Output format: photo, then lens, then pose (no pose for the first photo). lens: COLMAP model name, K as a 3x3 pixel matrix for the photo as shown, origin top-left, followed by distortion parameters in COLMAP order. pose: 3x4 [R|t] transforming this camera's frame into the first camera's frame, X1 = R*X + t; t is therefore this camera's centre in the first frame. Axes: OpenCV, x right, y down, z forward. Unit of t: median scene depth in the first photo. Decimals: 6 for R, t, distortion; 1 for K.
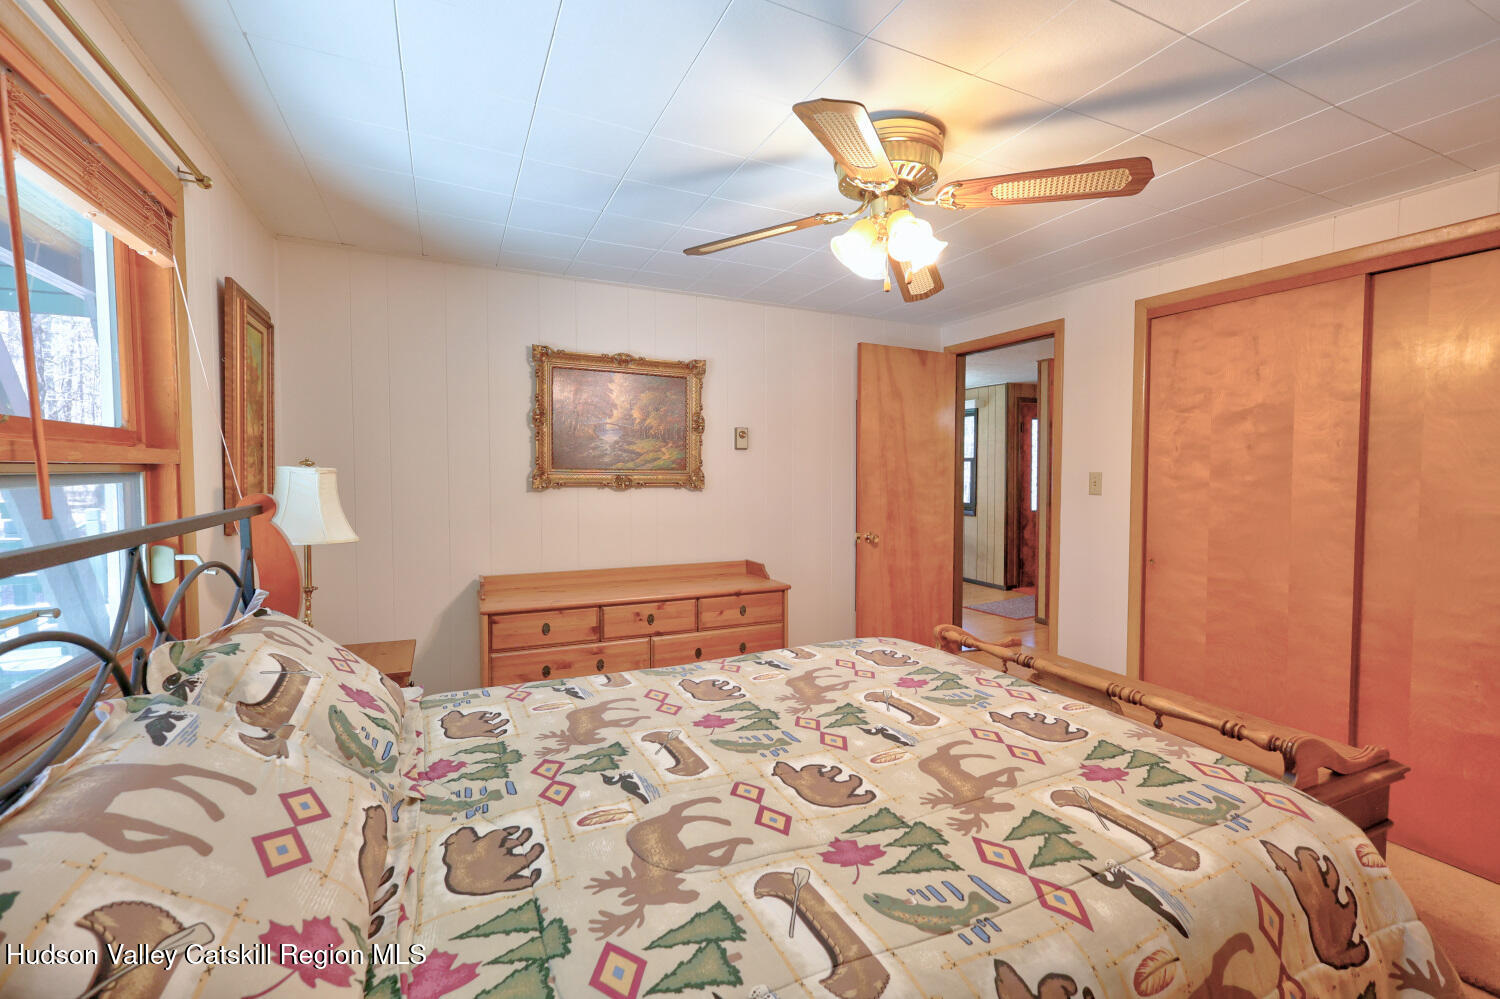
lens RADIAL K [[654.0, 0, 750.8], [0, 654.0, 499.5], [0, 0, 1]] dist [0.003584, -0.000208]
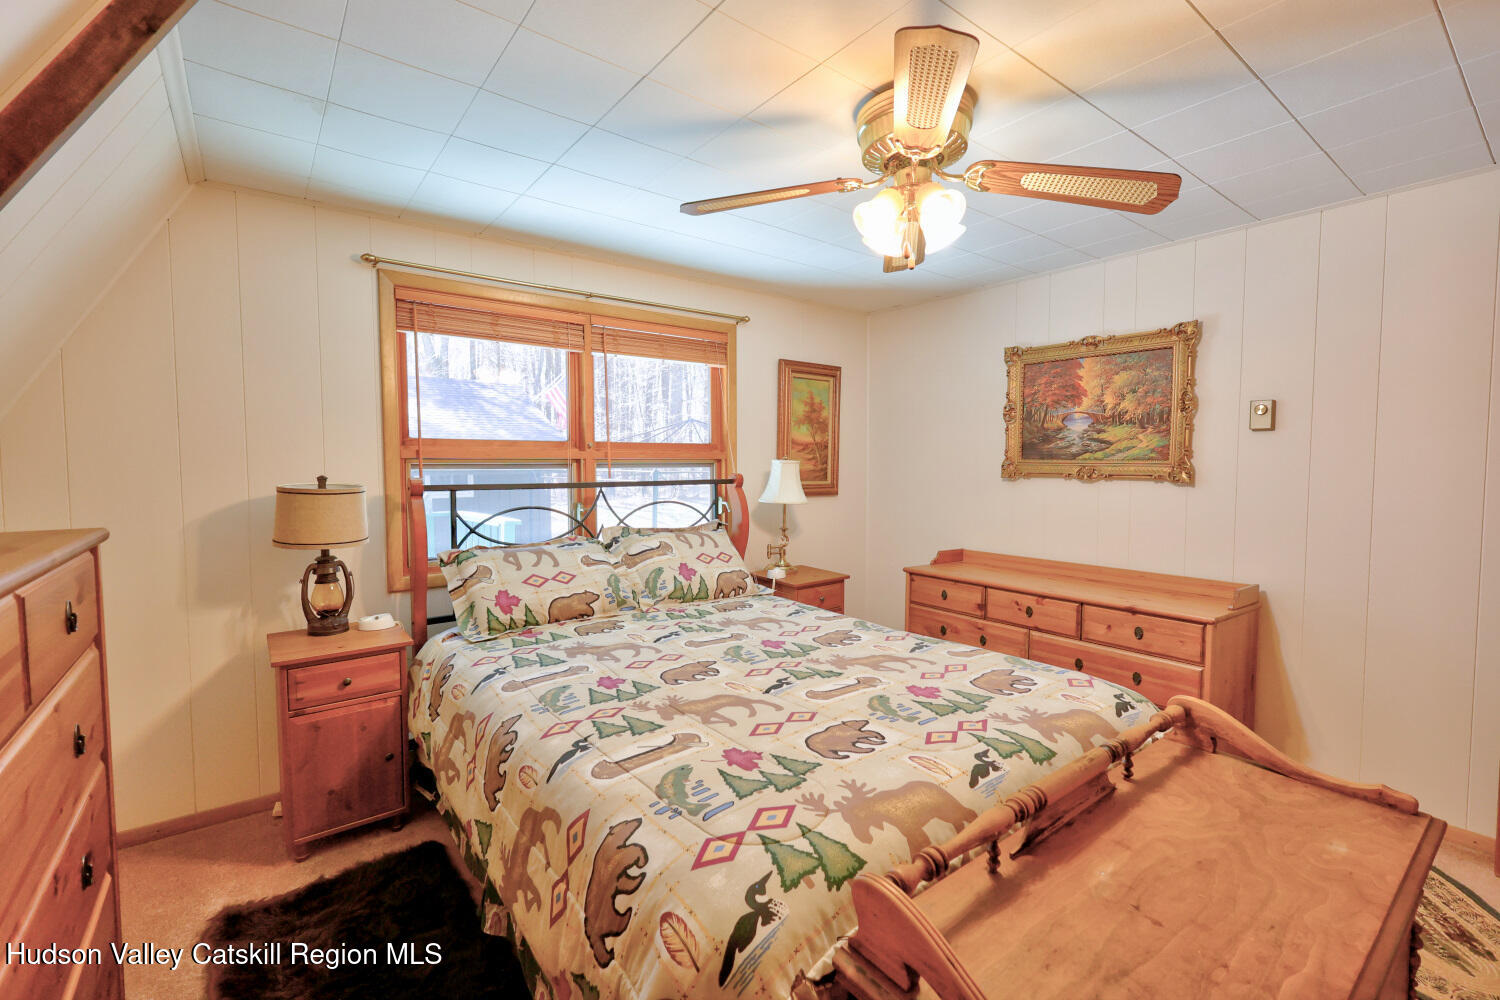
lens RADIAL K [[654.0, 0, 745.9], [0, 654.0, 499.0], [0, 0, 1]] dist [0.003584, -0.000208]
pose [[0.196854, 0.049553, -0.979180, 1.034993], [-0.043222, 0.998190, 0.041826, -0.013062], [0.979480, 0.034088, 0.198639, 0.548770]]
